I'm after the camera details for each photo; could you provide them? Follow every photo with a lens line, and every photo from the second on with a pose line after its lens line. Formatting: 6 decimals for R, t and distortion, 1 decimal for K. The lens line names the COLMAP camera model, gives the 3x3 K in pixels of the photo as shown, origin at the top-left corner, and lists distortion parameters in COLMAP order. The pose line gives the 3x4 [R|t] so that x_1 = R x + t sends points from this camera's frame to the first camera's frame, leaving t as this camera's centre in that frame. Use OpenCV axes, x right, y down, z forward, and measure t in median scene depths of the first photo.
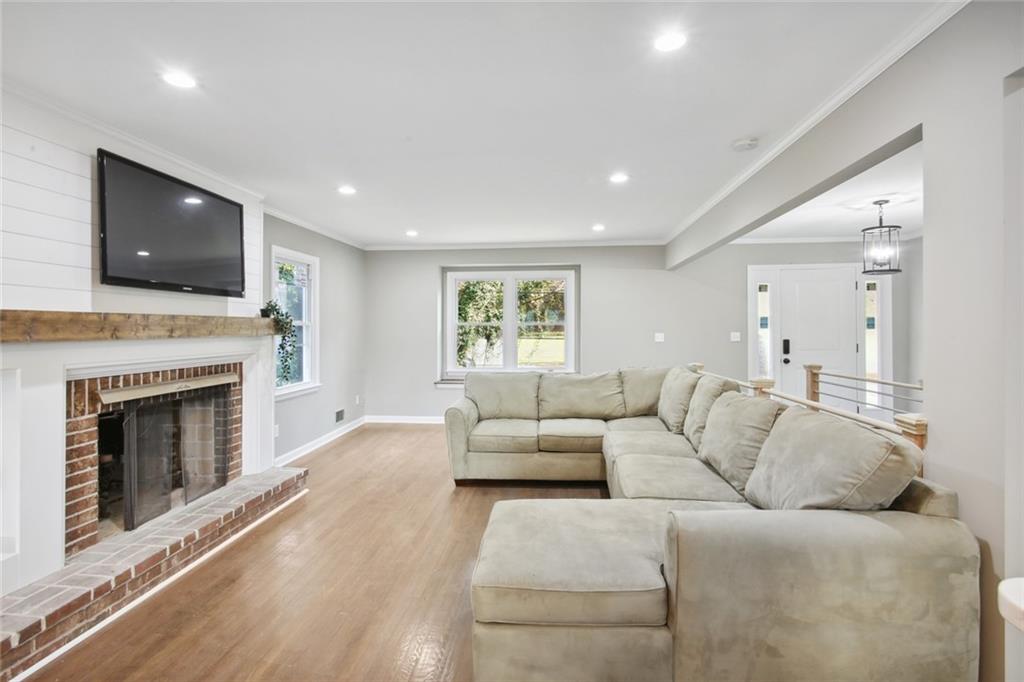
lens RADIAL K [[506.5, 0, 510.7], [0, 506.5, 324.1], [0, 0, 1]] dist [-0.000590, 0.000089]
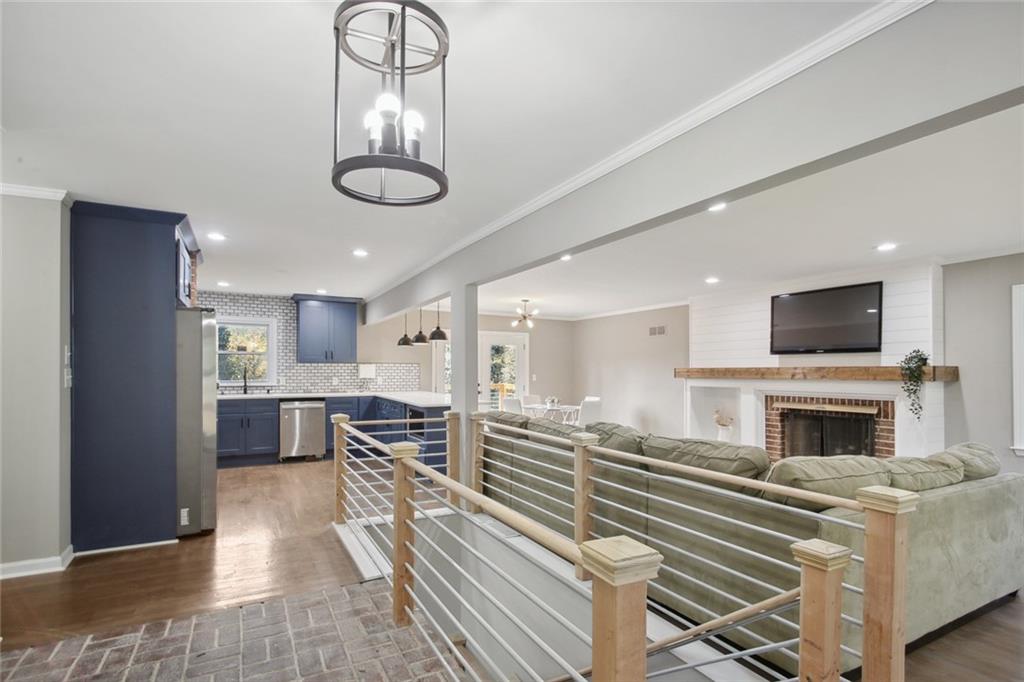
lens RADIAL K [[489.8, 0, 497.2], [0, 489.8, 369.6], [0, 0, 1]] dist [0.001301, 0.000203]
pose [[-0.841966, -0.003066, -0.539522, 0.930728], [0.002075, 0.999958, -0.008921, 0.003962], [0.539527, -0.008631, -0.841924, 1.417316]]
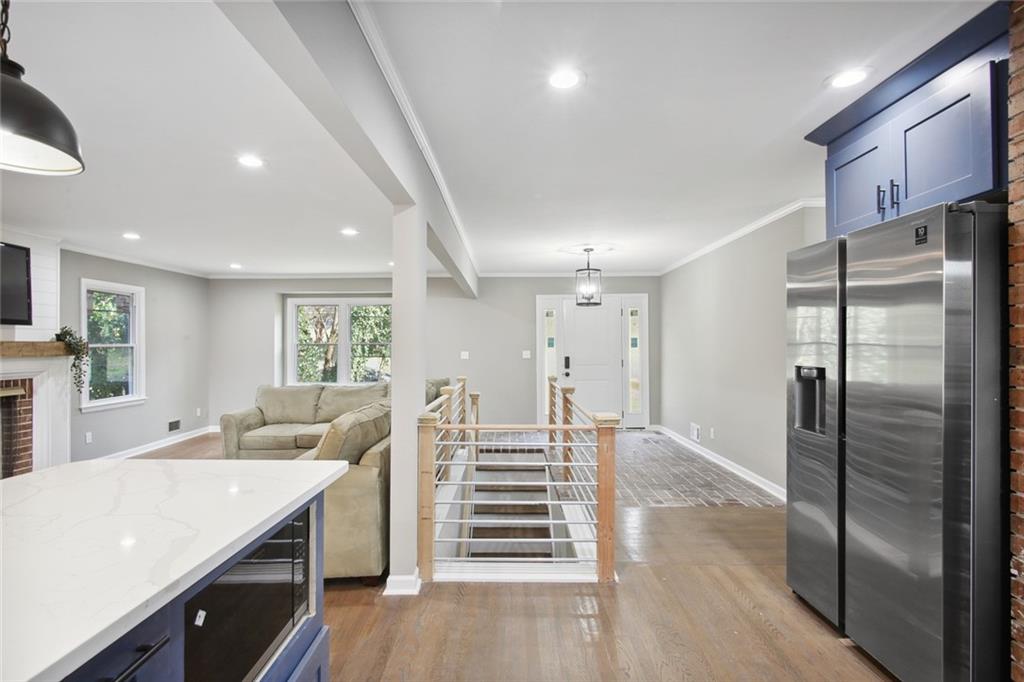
lens RADIAL K [[501.2, 0, 512.0], [0, 501.2, 341.0], [0, 0, 1]] dist [0.000681, 0.000252]
pose [[0.995933, -0.001536, 0.090087, 0.471956], [0.001409, 0.999998, 0.001469, -0.013382], [-0.090089, -0.001337, 0.995933, -0.276188]]
